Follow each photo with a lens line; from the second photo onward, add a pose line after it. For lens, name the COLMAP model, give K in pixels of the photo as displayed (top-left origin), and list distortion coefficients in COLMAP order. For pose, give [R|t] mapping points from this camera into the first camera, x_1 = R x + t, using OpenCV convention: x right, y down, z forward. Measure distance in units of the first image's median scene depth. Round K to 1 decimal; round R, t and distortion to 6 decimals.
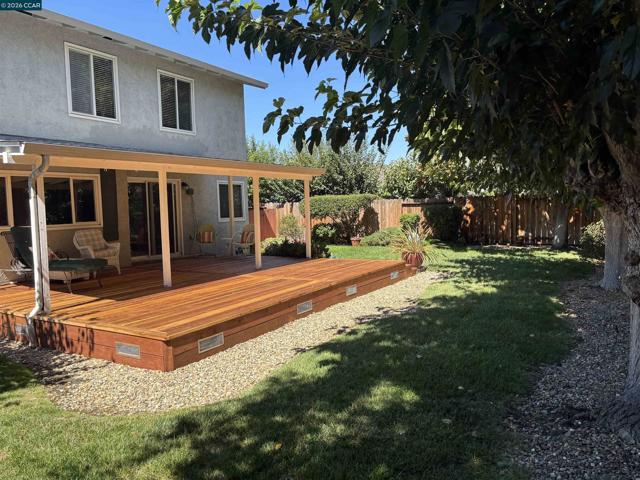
lens RADIAL K [[487.4, 0, 325.9], [0, 487.4, 242.1], [0, 0, 1]] dist [0.069283, -0.082277]
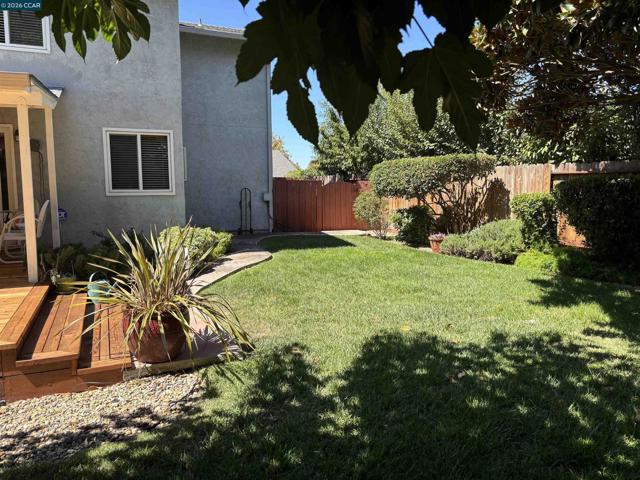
lens RADIAL K [[487.4, 0, 323.1], [0, 487.4, 237.4], [0, 0, 1]] dist [0.069283, -0.082277]
pose [[0.801673, 0.087903, -0.591264, 0.512555], [-0.062937, 0.996043, 0.062749, -0.060784], [0.594440, -0.013092, 0.804033, 0.903881]]
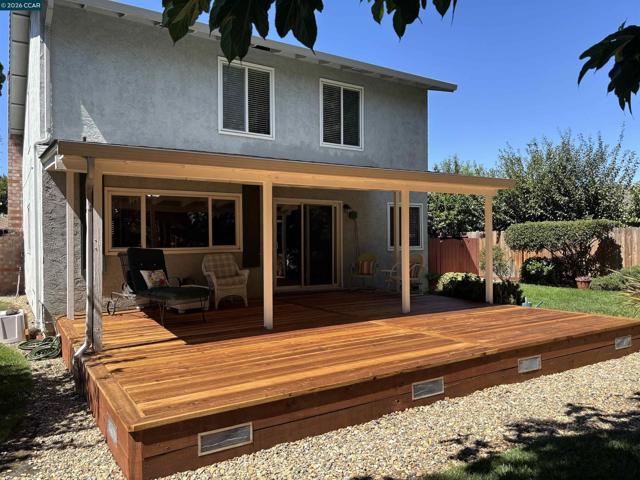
lens RADIAL K [[487.4, 0, 320.3], [0, 487.4, 240.5], [0, 0, 1]] dist [0.069283, -0.082277]
pose [[0.891964, 0.016620, -0.451801, 0.078404], [-0.047494, 0.997239, -0.057080, -0.006738], [0.449605, 0.072371, 0.890291, 0.264416]]
